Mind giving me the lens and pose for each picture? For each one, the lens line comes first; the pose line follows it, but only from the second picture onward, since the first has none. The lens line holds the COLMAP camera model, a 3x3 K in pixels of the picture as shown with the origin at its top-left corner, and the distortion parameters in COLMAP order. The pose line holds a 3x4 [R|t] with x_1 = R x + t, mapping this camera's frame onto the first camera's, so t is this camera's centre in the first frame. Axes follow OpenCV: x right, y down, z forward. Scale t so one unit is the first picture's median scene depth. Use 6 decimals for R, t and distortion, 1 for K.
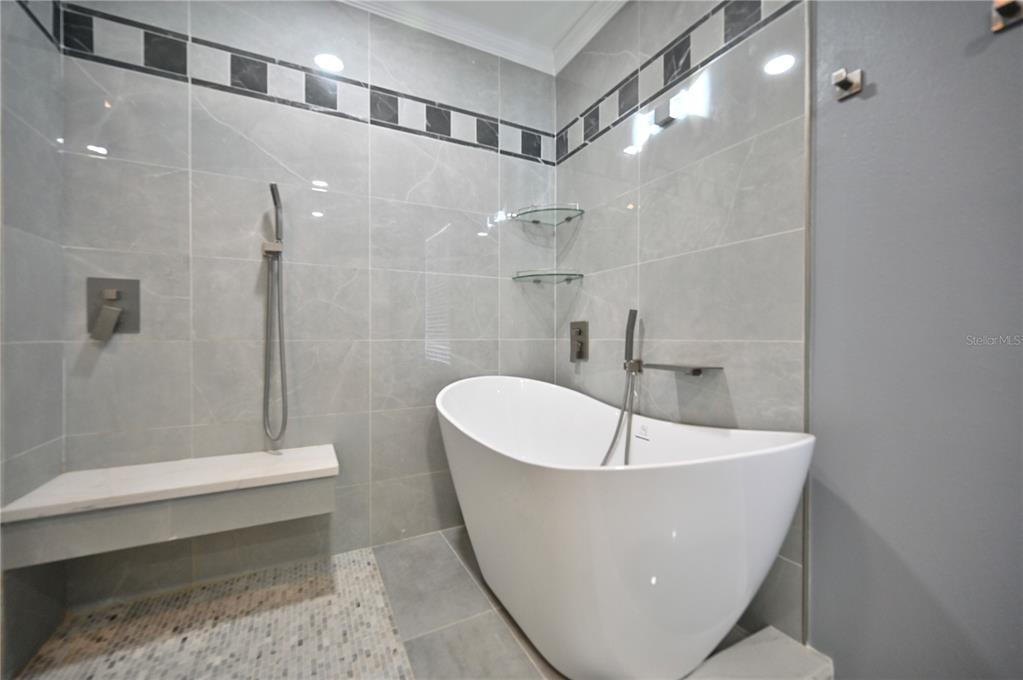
lens RADIAL K [[407.4, 0, 516.1], [0, 407.4, 341.6], [0, 0, 1]] dist [-0.002301, -0.000562]
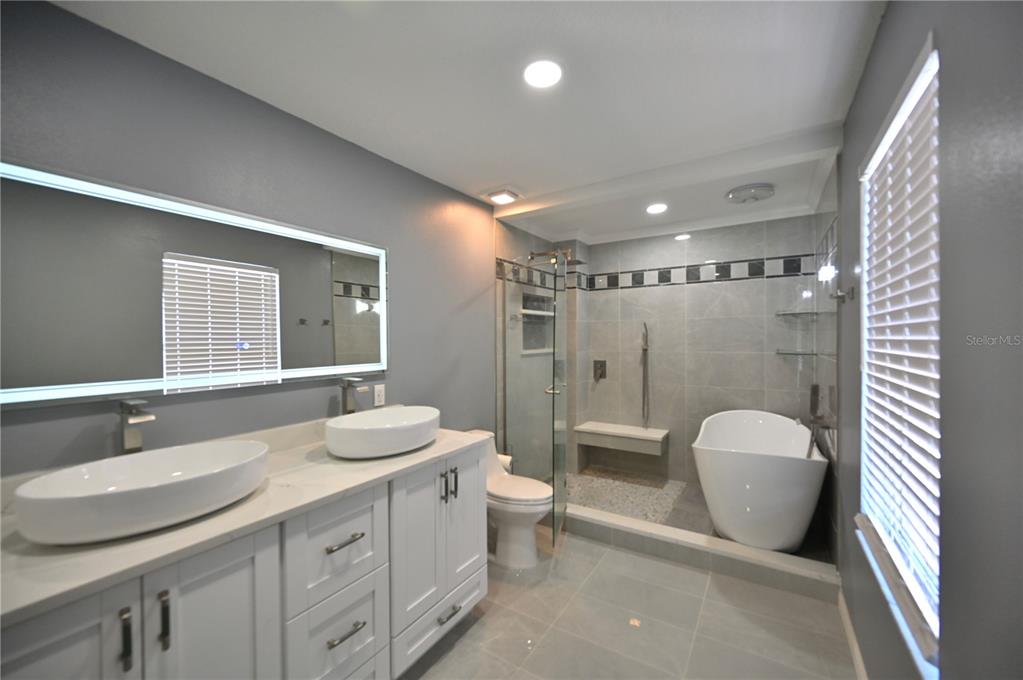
lens RADIAL K [[407.4, 0, 508.2], [0, 407.4, 337.1], [0, 0, 1]] dist [-0.002301, -0.000562]
pose [[0.498127, -0.002772, -0.867100, 1.184993], [-0.000088, 0.999995, -0.003247, -0.289148], [0.867104, 0.001694, 0.498124, -1.005237]]
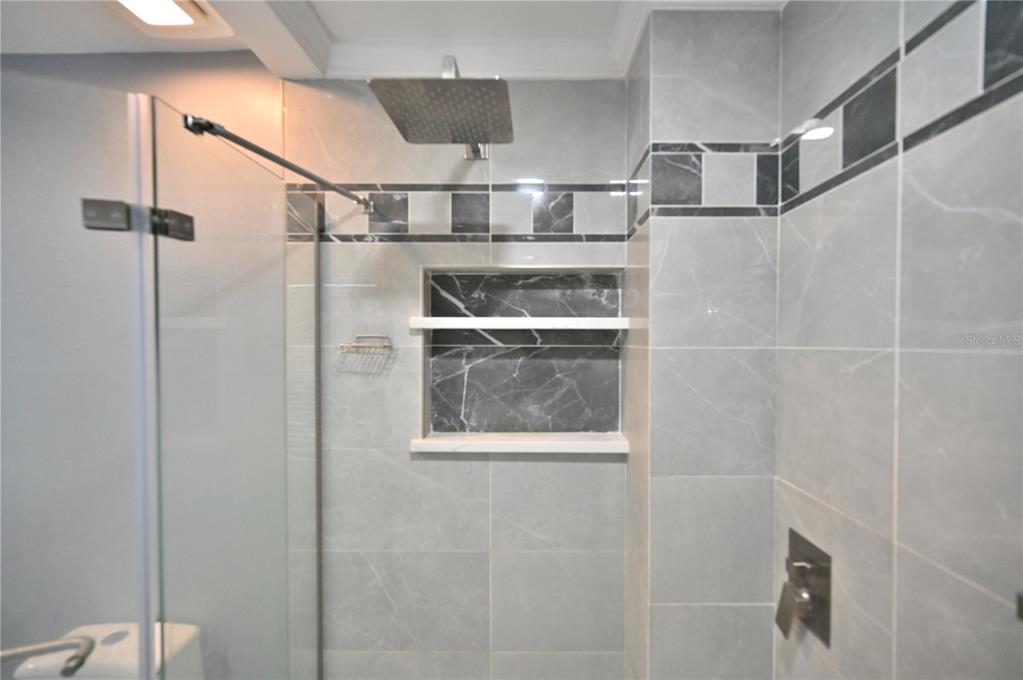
lens RADIAL K [[407.4, 0, 537.2], [0, 407.4, 349.3], [0, 0, 1]] dist [-0.002301, -0.000562]
pose [[-0.447942, 0.009253, -0.894015, -0.221910], [-0.009346, 0.999843, 0.015031, -0.410163], [0.894014, 0.015089, -0.447785, 0.816273]]
